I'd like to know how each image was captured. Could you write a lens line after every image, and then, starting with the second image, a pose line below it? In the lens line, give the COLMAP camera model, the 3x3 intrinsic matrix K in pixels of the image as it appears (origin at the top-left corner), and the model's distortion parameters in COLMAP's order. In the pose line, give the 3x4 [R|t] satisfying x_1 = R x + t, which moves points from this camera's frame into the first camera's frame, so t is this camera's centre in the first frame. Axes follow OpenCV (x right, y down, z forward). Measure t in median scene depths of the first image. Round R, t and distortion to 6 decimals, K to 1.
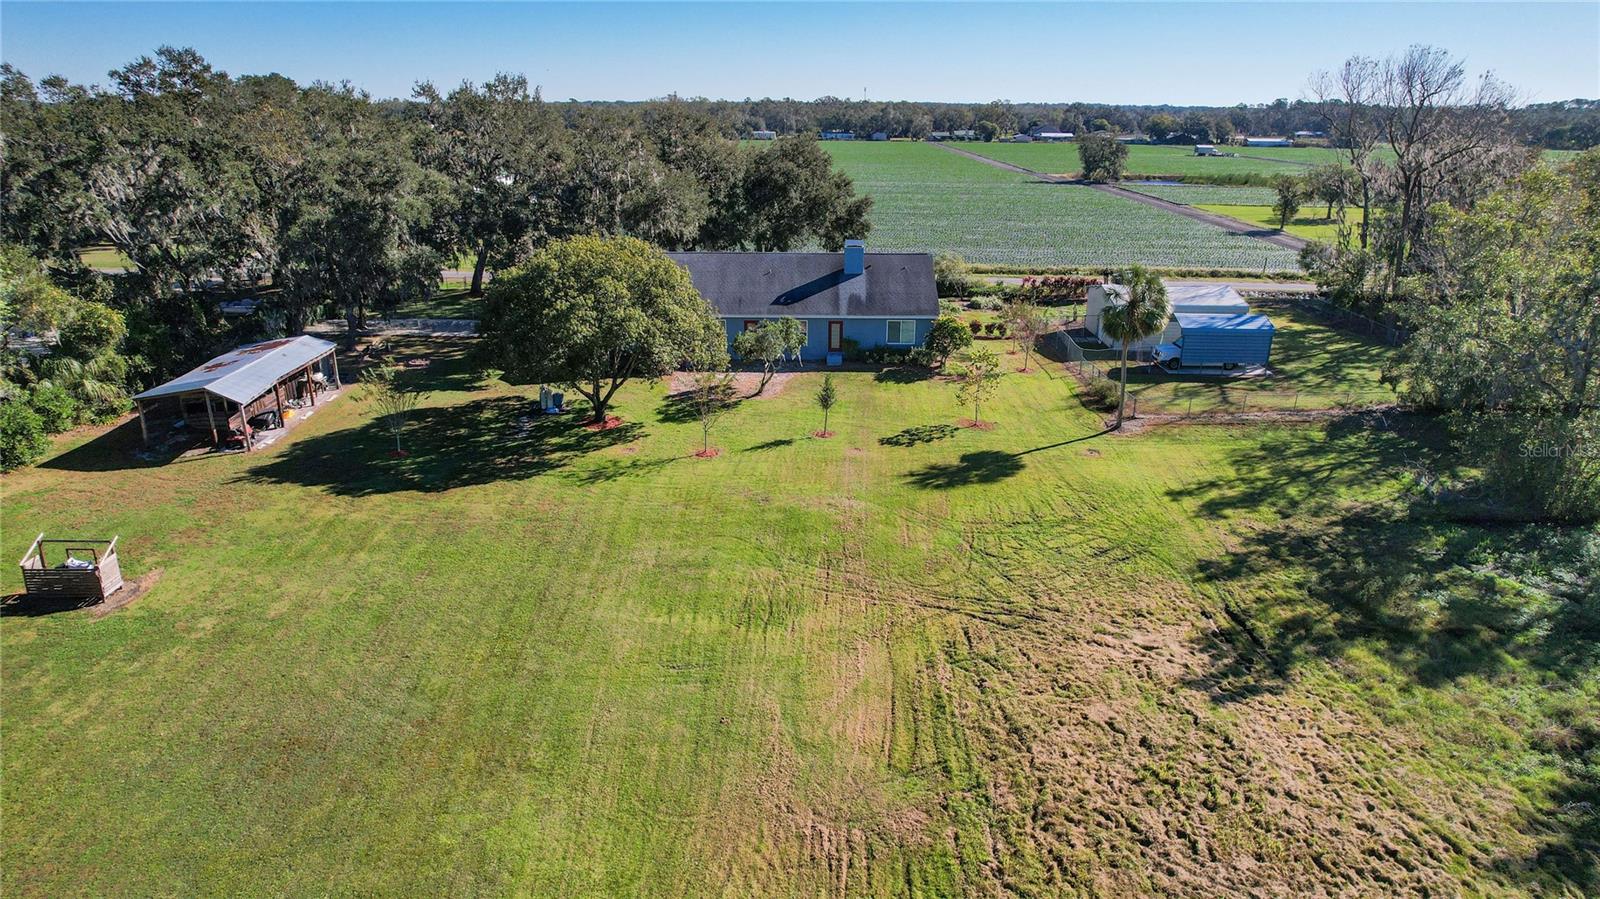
lens RADIAL K [[1029.1, 0, 800.0], [0, 1029.1, 449.5], [0, 0, 1]] dist [-0.085650, 0.080419]
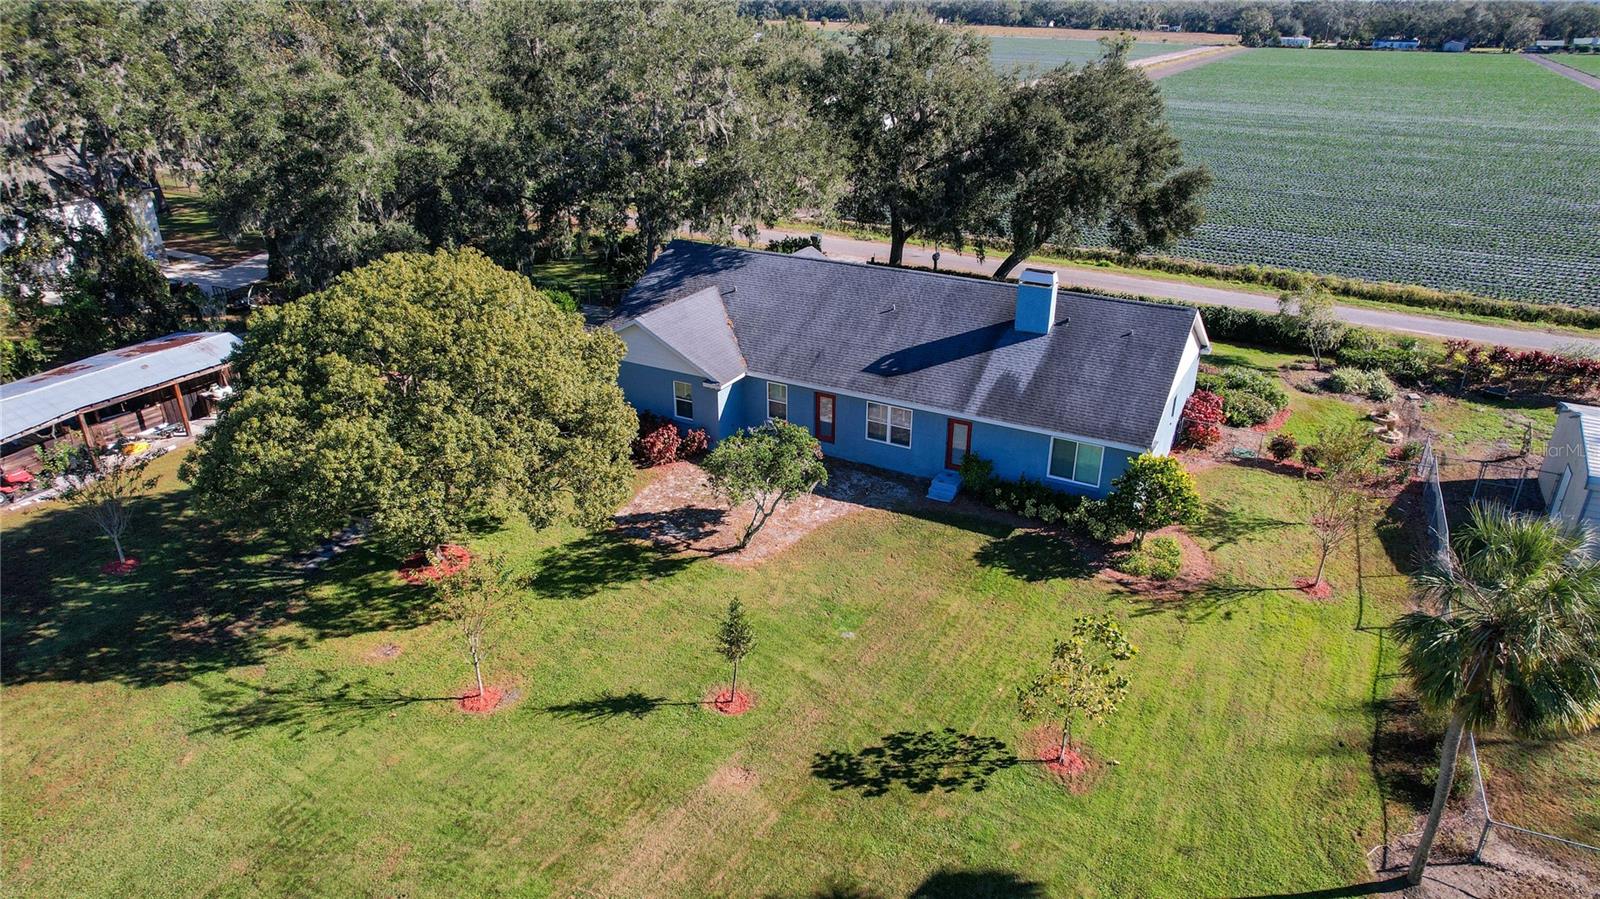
lens RADIAL K [[1029.1, 0, 800.0], [0, 1029.1, 449.5], [0, 0, 1]] dist [-0.085650, 0.080419]
pose [[0.881254, 0.191583, -0.432073, 0.199271], [-0.151005, 0.980378, 0.126713, -0.165354], [0.447871, -0.046421, 0.892892, 0.462831]]
